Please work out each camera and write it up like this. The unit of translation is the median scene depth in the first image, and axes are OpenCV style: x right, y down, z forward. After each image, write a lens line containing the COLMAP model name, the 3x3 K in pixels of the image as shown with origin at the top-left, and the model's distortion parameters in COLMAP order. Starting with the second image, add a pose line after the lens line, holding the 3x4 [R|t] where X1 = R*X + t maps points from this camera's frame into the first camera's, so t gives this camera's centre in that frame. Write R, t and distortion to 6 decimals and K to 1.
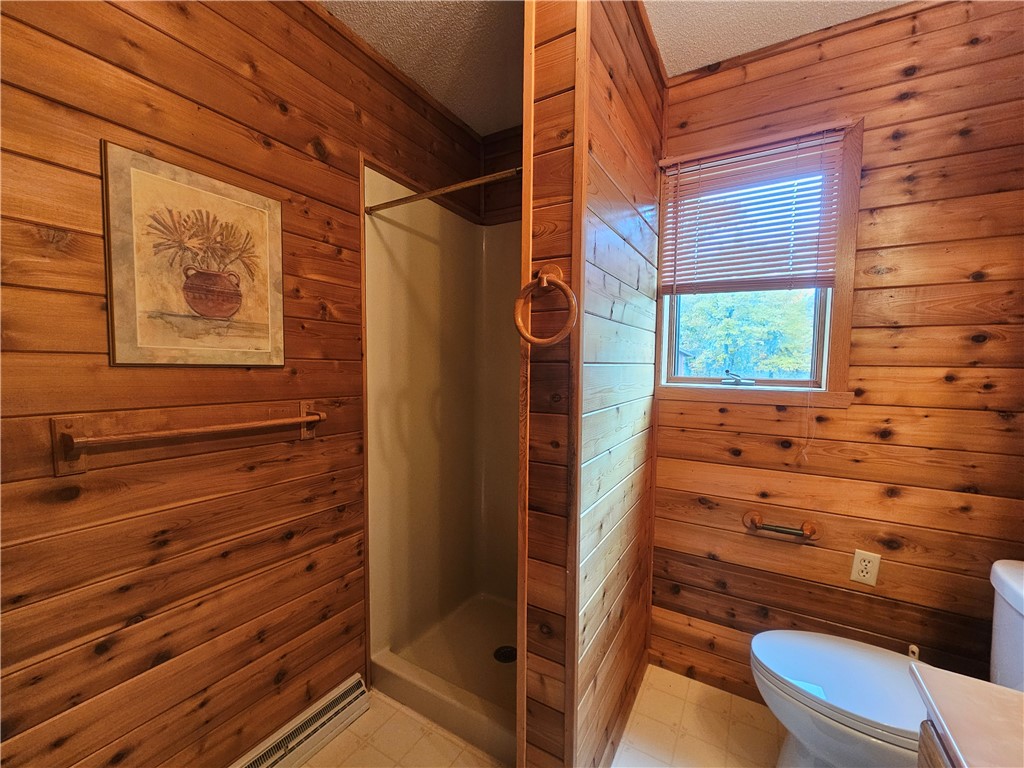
lens RADIAL K [[417.8, 0, 516.0], [0, 417.8, 391.7], [0, 0, 1]] dist [-0.000403, 0.000279]
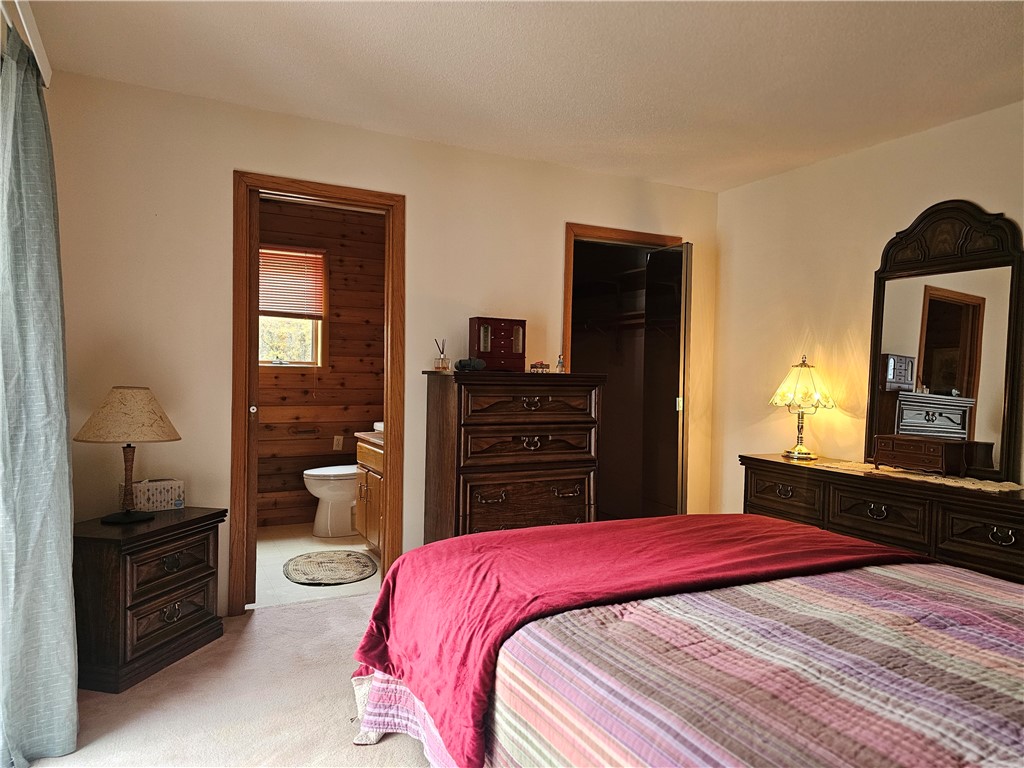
lens RADIAL K [[686.7, 0, 514.1], [0, 686.7, 391.6], [0, 0, 1]] dist [0.066054, -0.000671]
pose [[0.530632, -0.030140, 0.847066, -1.856372], [0.038538, 0.999192, 0.011411, 0.132783], [-0.846726, 0.026589, 0.531365, -1.843719]]
